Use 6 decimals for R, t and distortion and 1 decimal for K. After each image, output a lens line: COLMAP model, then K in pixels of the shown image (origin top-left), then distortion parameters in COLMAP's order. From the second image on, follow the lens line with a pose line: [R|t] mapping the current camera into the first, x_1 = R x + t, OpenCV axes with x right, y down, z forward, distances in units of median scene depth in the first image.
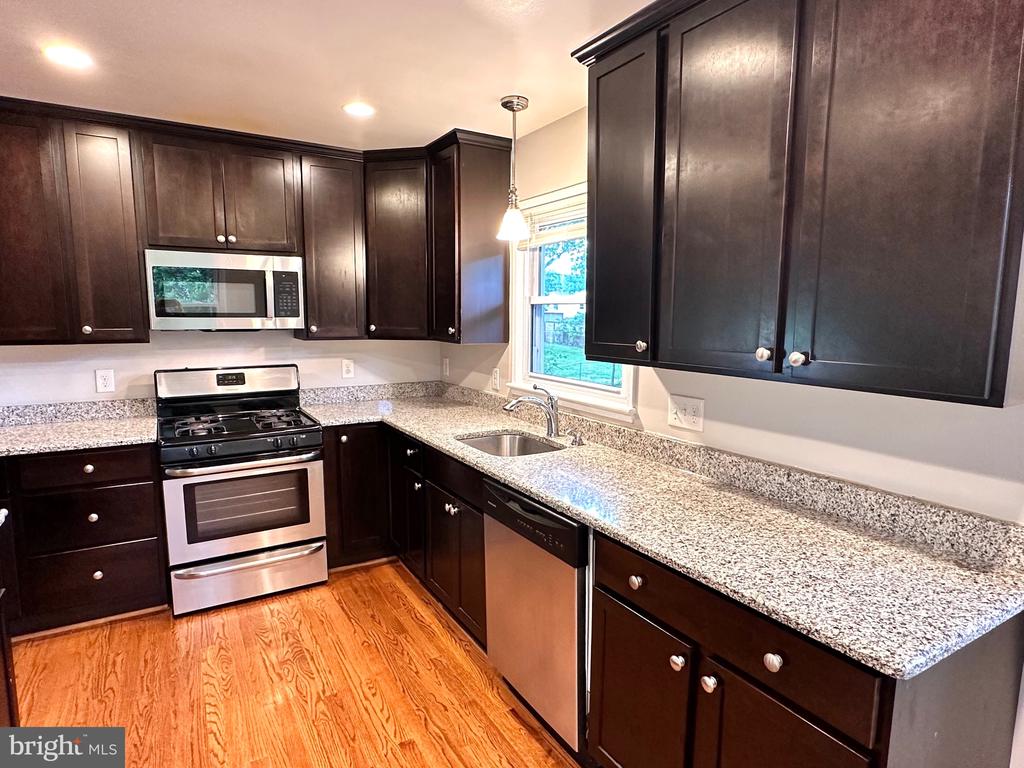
lens RADIAL K [[581.9, 0, 510.4], [0, 581.9, 388.0], [0, 0, 1]] dist [-0.004834, 0.002037]
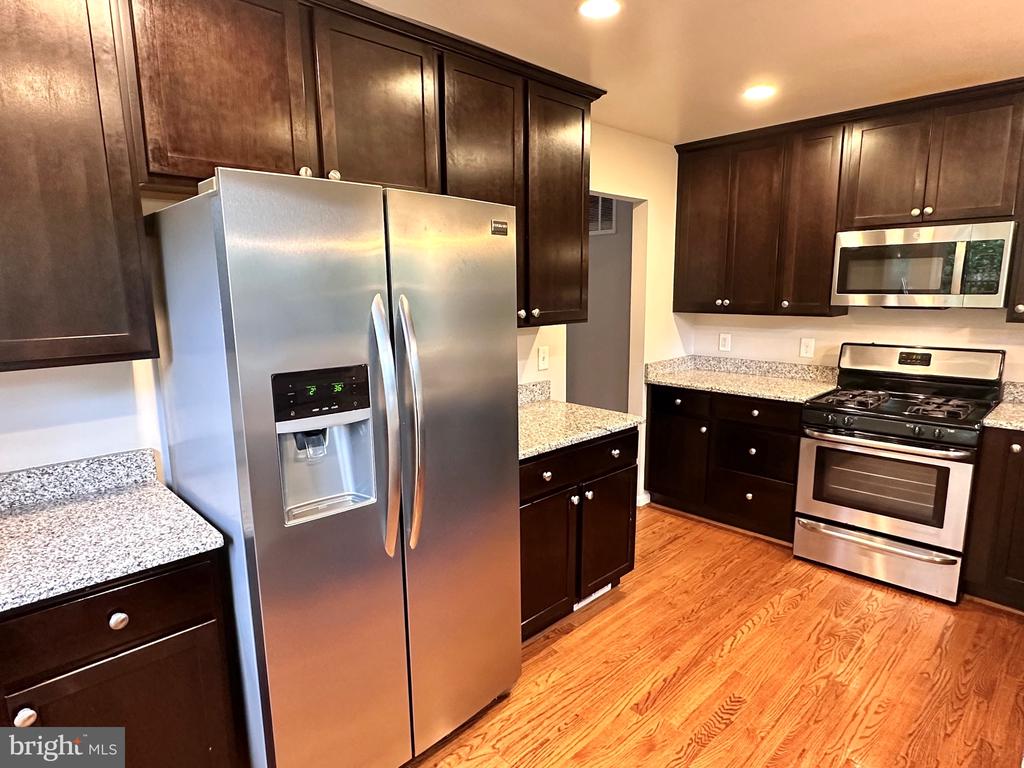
lens RADIAL K [[581.9, 0, 506.6], [0, 581.9, 388.3], [0, 0, 1]] dist [-0.004834, 0.002037]
pose [[0.230561, 0.159641, -0.959873, 0.348090], [-0.113573, 0.984123, 0.136394, -0.026004], [0.966407, 0.077569, 0.245031, 0.143629]]
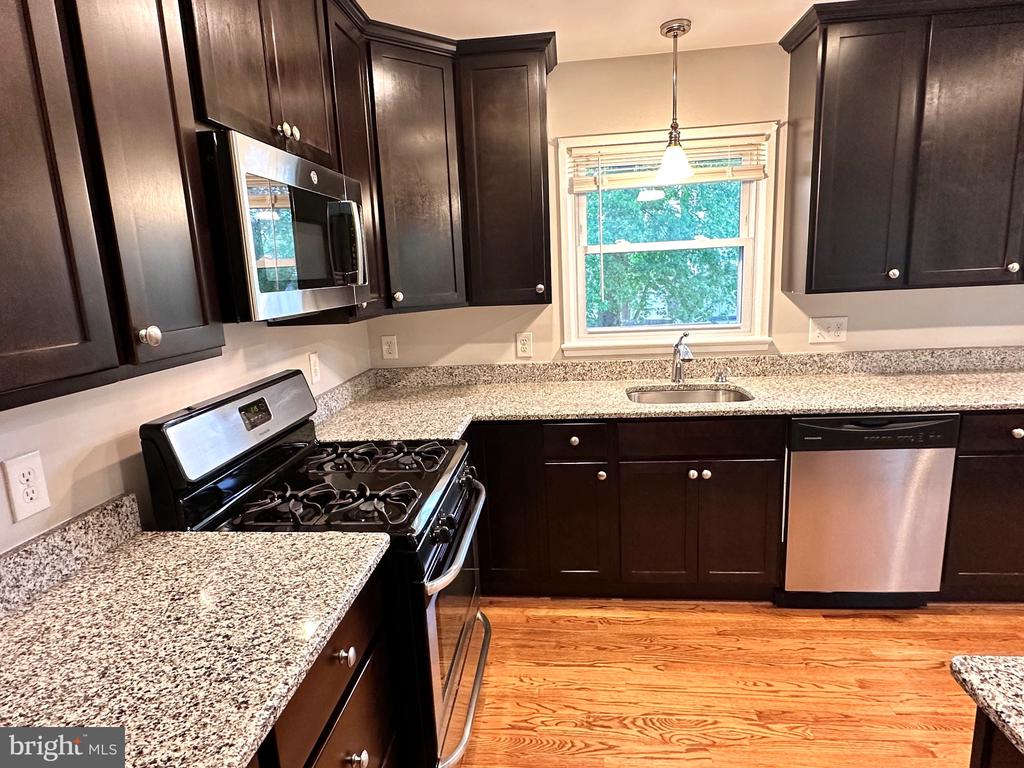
lens RADIAL K [[581.9, 0, 504.8], [0, 581.9, 386.4], [0, 0, 1]] dist [-0.004834, 0.002037]
pose [[0.601101, -0.191499, 0.775890, -0.889602], [0.155788, 0.980319, 0.121262, -0.079262], [-0.783841, 0.047984, 0.619104, 0.607789]]
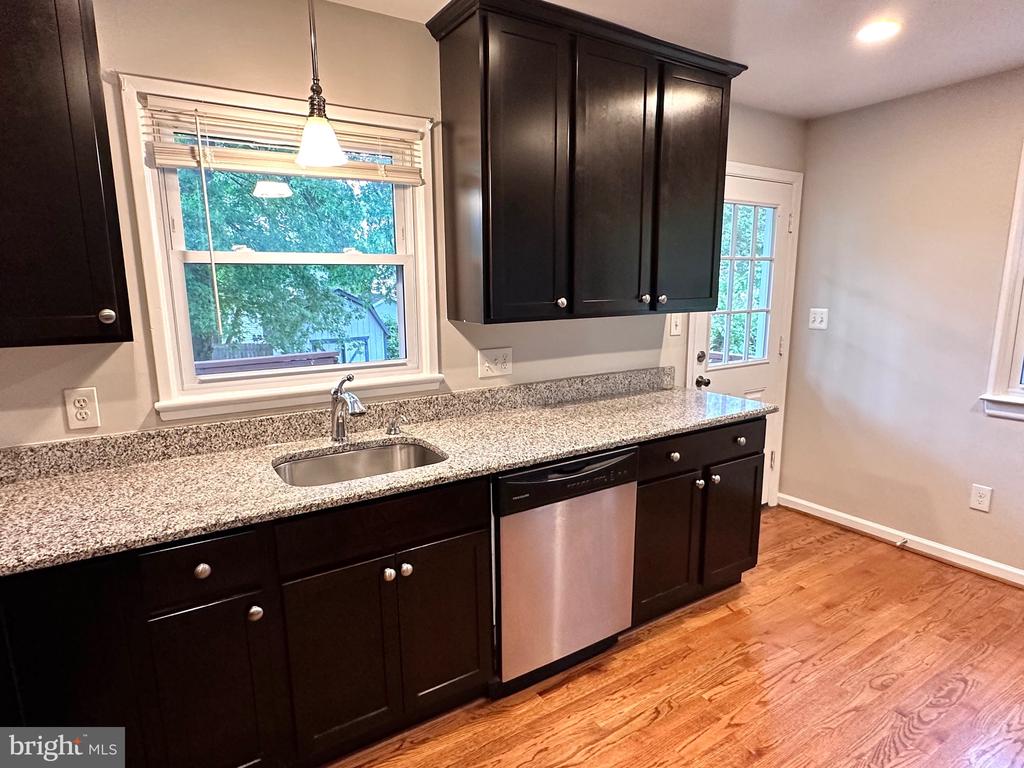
lens RADIAL K [[581.9, 0, 510.2], [0, 581.9, 389.1], [0, 0, 1]] dist [-0.004834, 0.002037]
pose [[-0.028225, -0.187746, 0.981812, -0.660108], [0.138908, 0.971937, 0.189851, -0.095160], [-0.989903, 0.141740, -0.001354, 0.769975]]
